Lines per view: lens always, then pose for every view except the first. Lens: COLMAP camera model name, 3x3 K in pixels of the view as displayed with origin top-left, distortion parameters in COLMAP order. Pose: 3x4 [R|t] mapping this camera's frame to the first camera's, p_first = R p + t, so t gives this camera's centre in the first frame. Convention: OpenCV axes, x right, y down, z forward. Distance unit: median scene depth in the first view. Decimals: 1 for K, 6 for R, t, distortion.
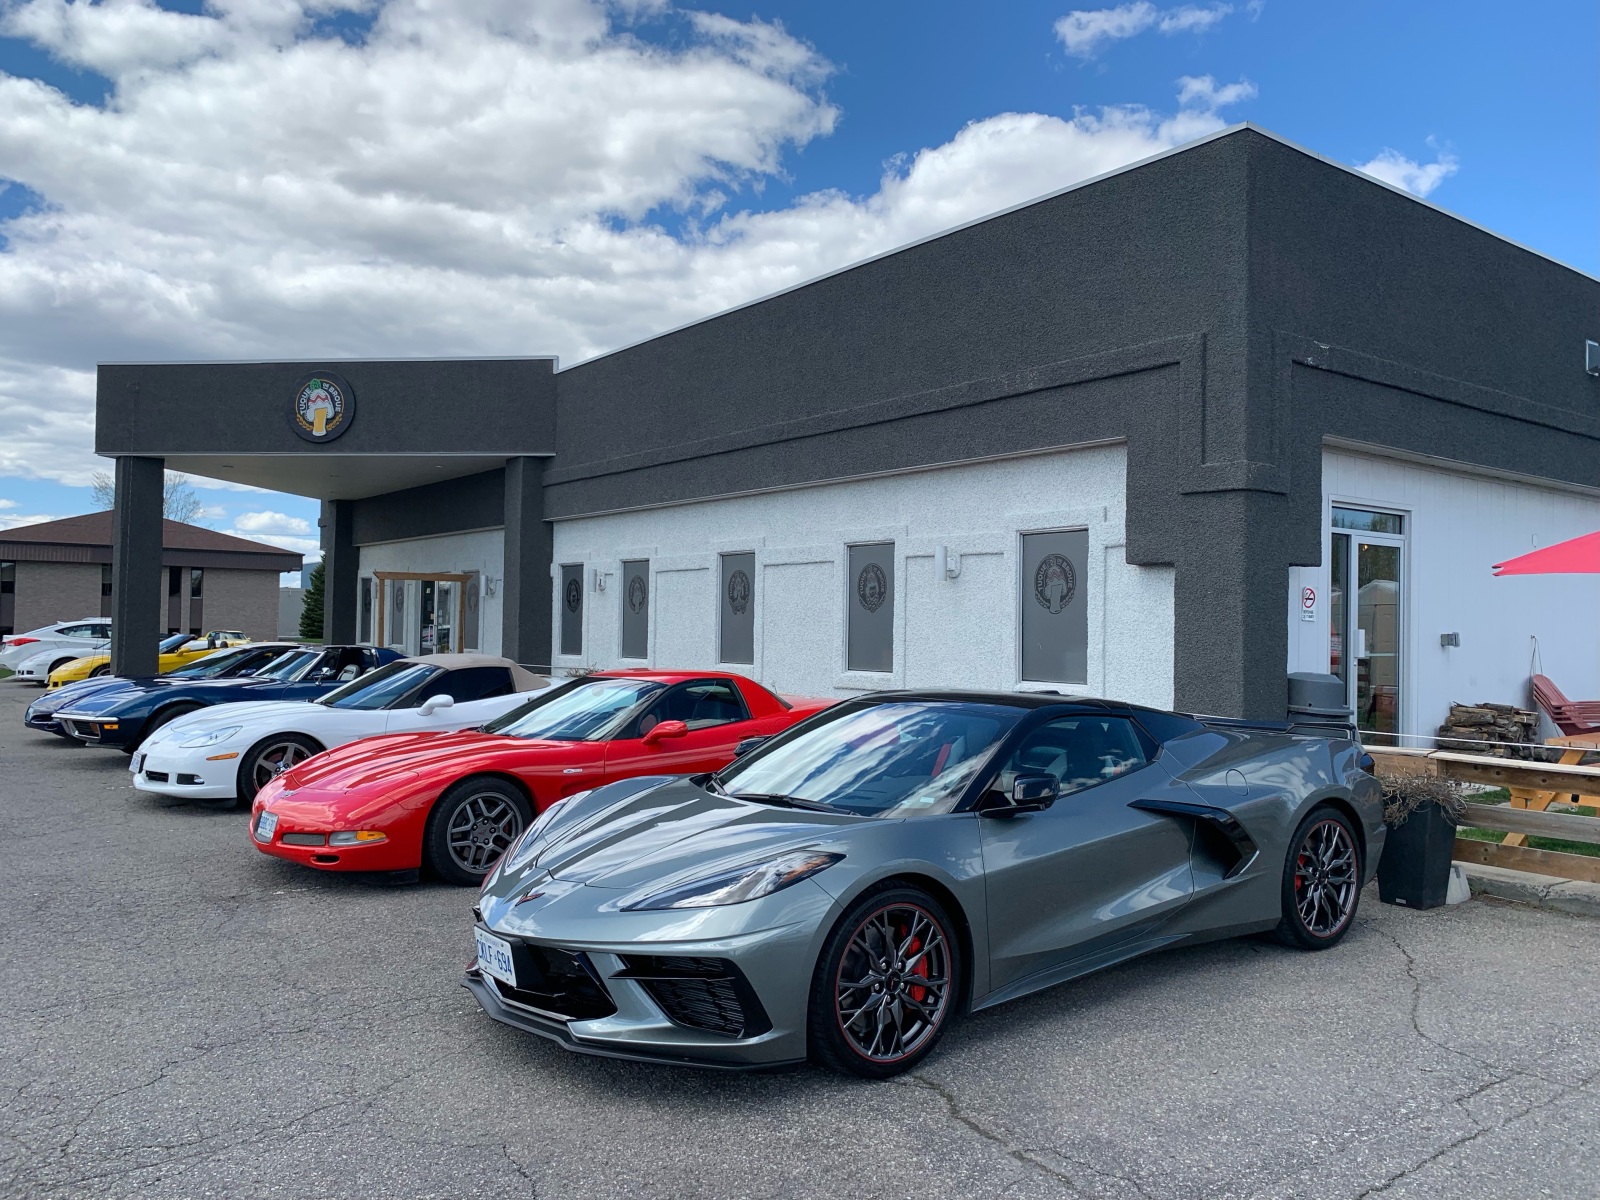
lens RADIAL K [[1247.5, 0, 827.9], [0, 1247.5, 632.3], [0, 0, 1]] dist [0.039754, -0.035486]
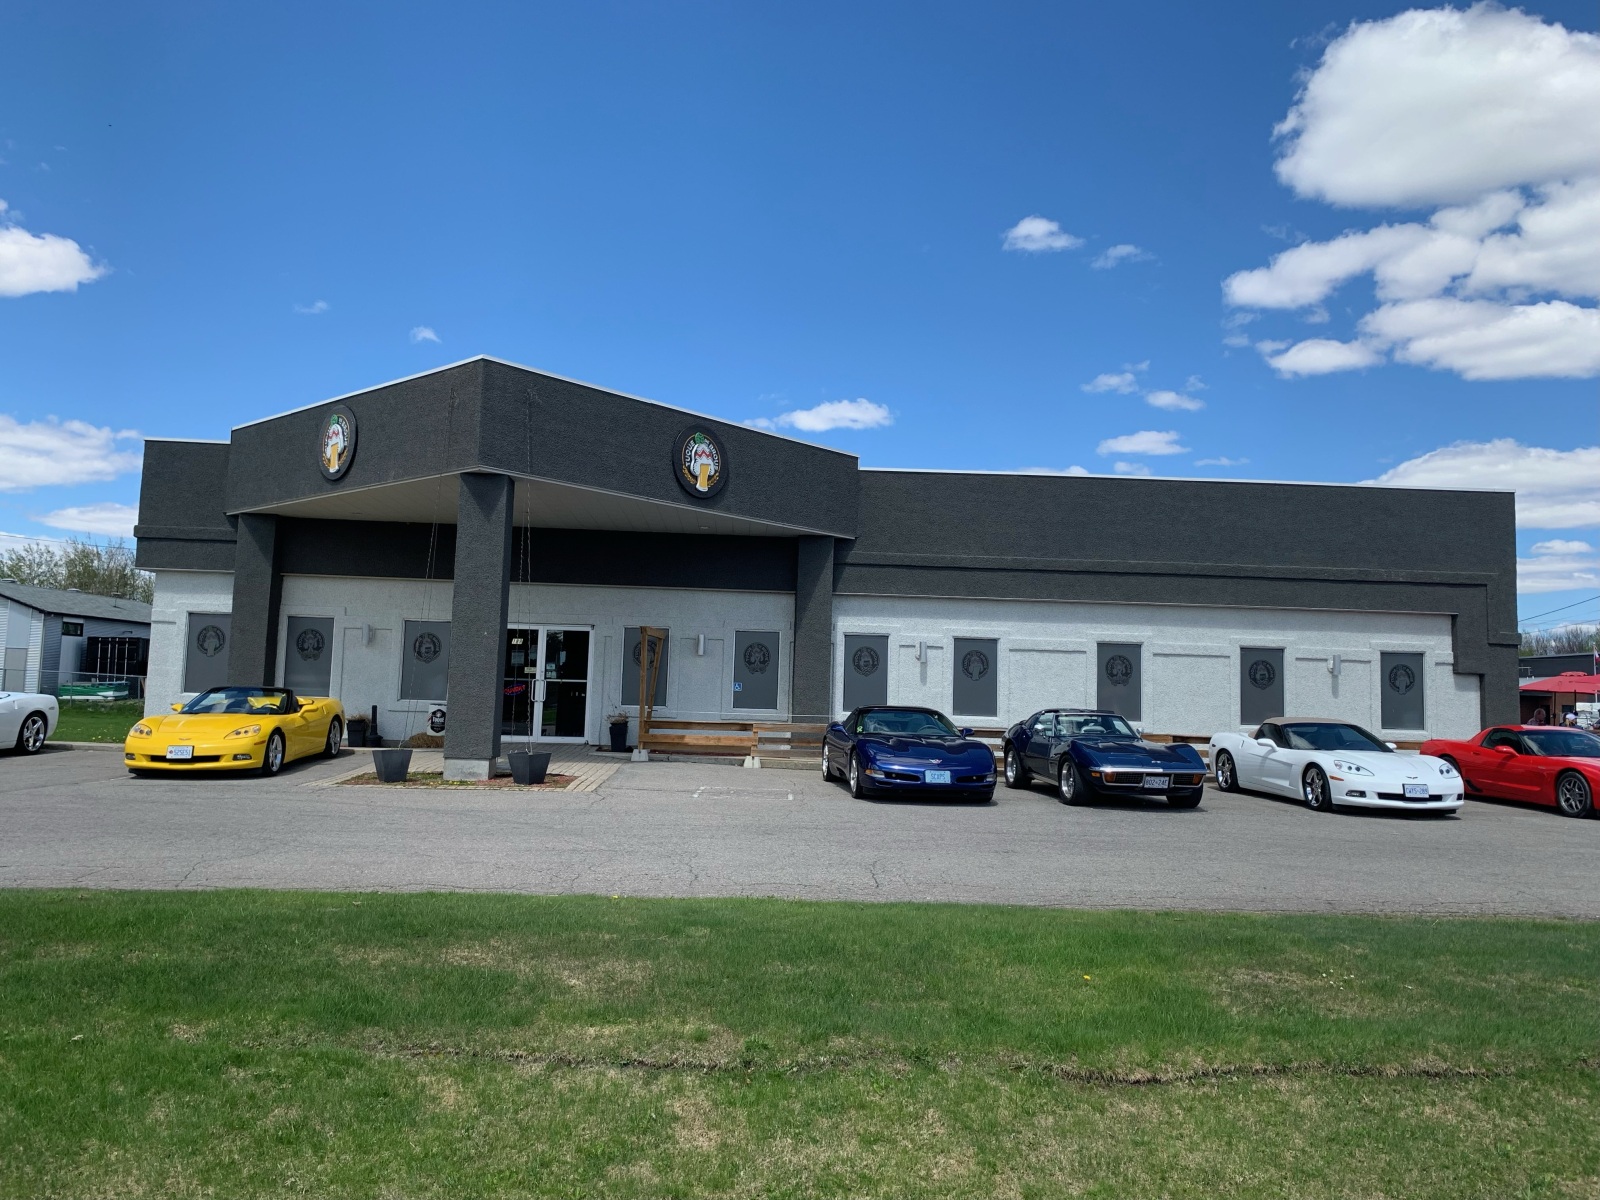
lens RADIAL K [[1247.5, 0, 801.5], [0, 1247.5, 604.5], [0, 0, 1]] dist [0.039754, -0.035486]
pose [[0.563011, 0.069522, 0.823520, -0.810186], [-0.018081, 0.997253, -0.071827, 0.001186], [-0.826251, 0.025549, 0.562722, 0.268537]]
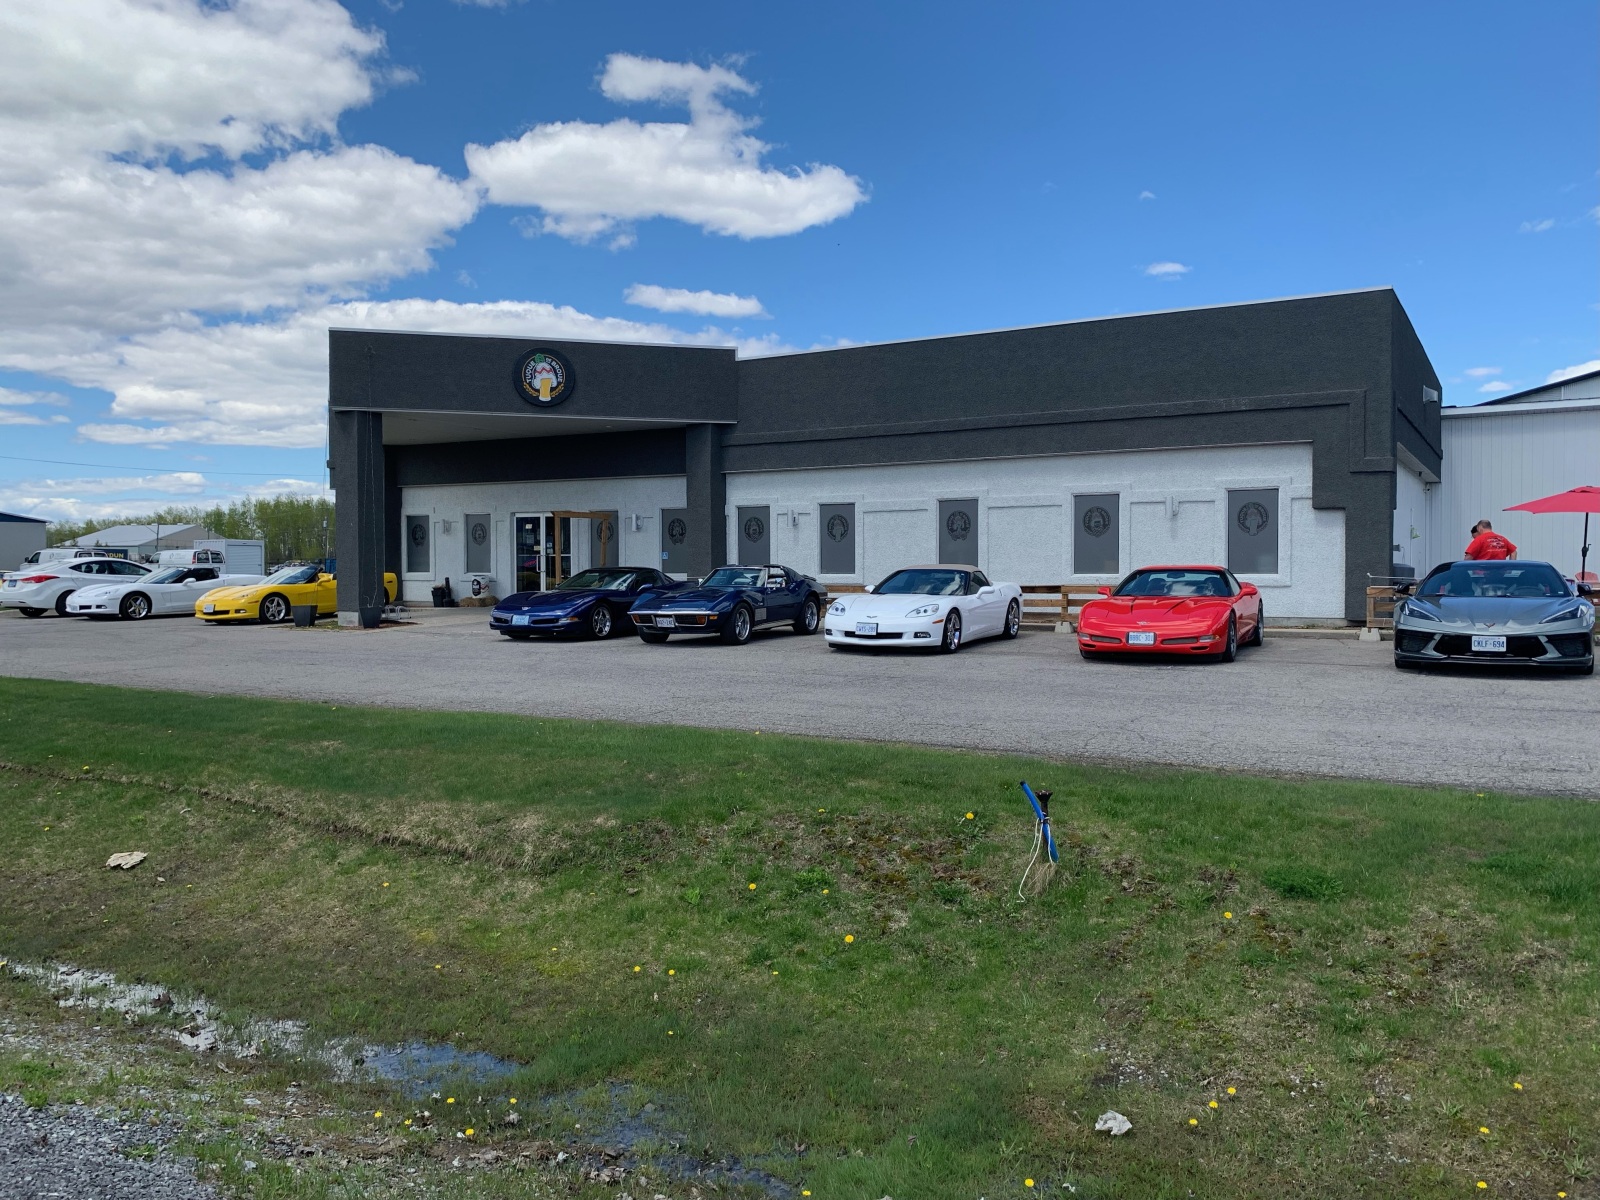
lens RADIAL K [[1247.5, 0, 809.8], [0, 1247.5, 603.3], [0, 0, 1]] dist [0.039754, -0.035486]
pose [[0.927001, -0.020201, 0.374514, -0.438770], [0.012591, 0.999662, 0.022754, 0.013498], [-0.374847, -0.016378, 0.926942, -0.174420]]
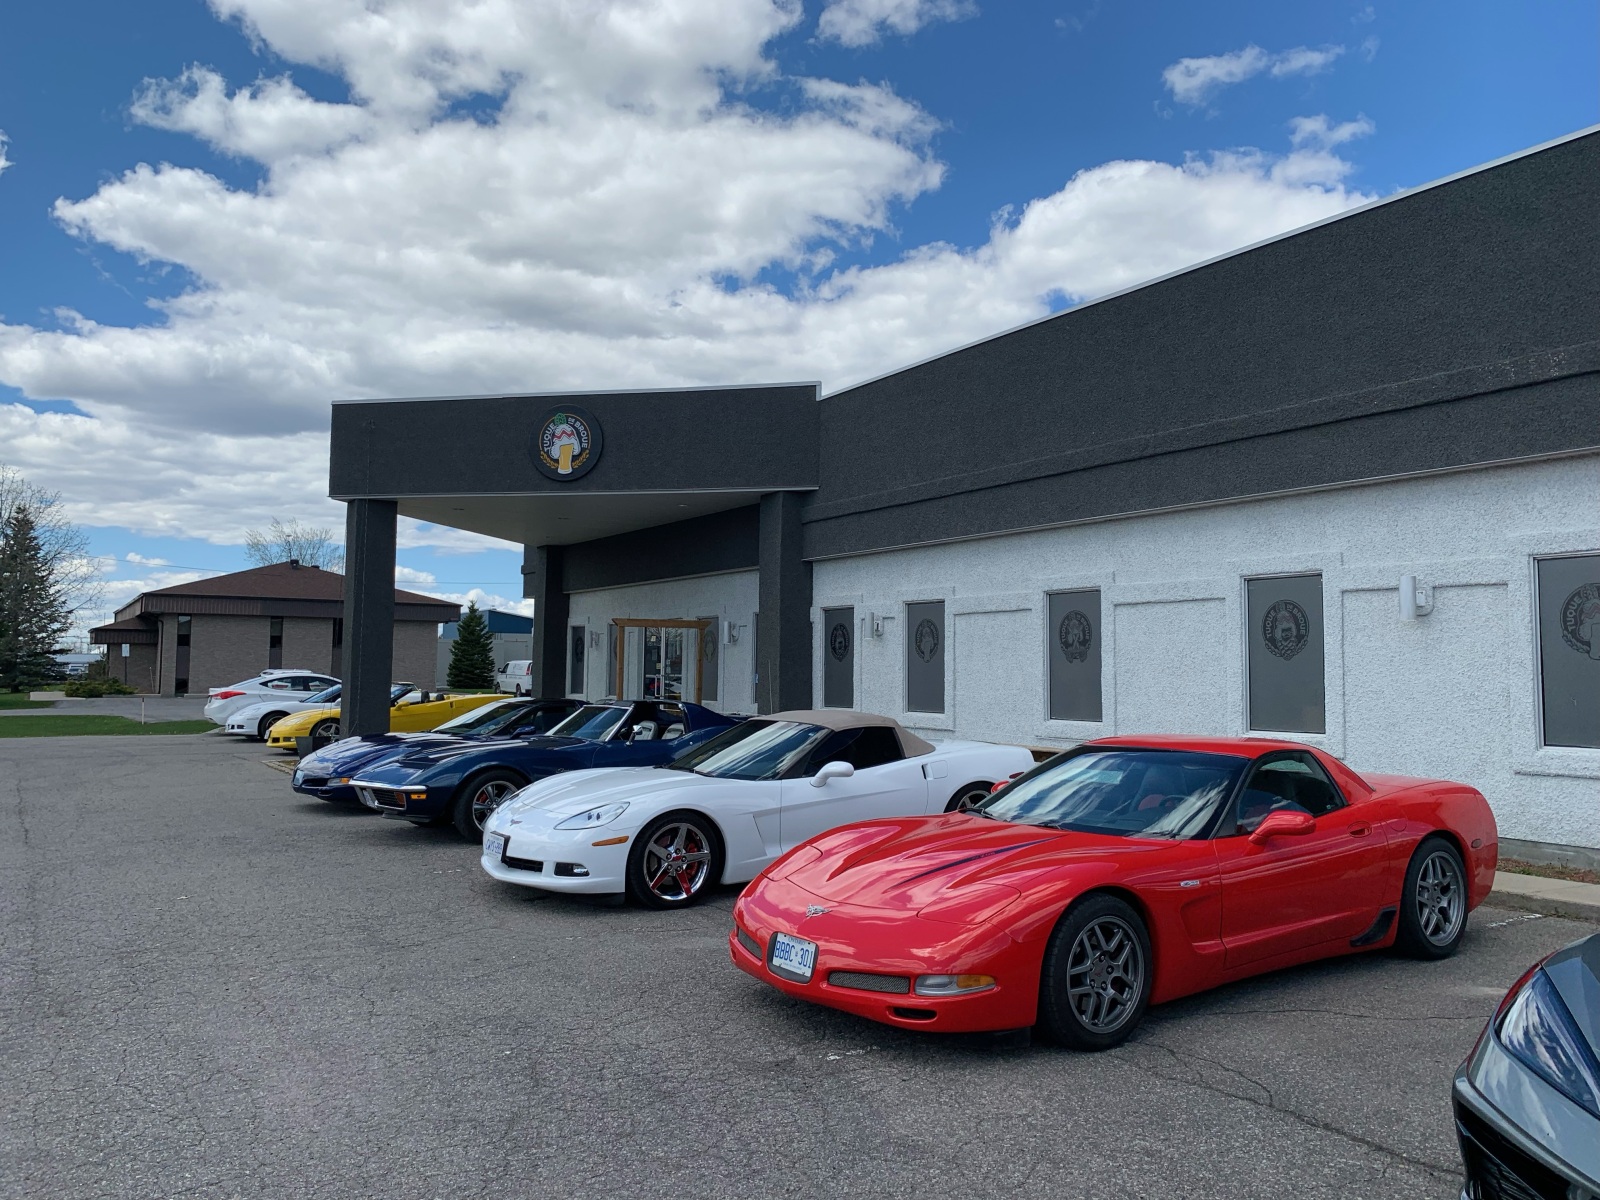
lens RADIAL K [[1247.5, 0, 812.9], [0, 1247.5, 601.4], [0, 0, 1]] dist [0.039754, -0.035486]
pose [[0.995560, -0.009574, -0.093642, -0.093904], [0.003590, 0.997952, -0.063869, -0.001051], [0.094062, 0.063249, 0.993555, 0.069328]]
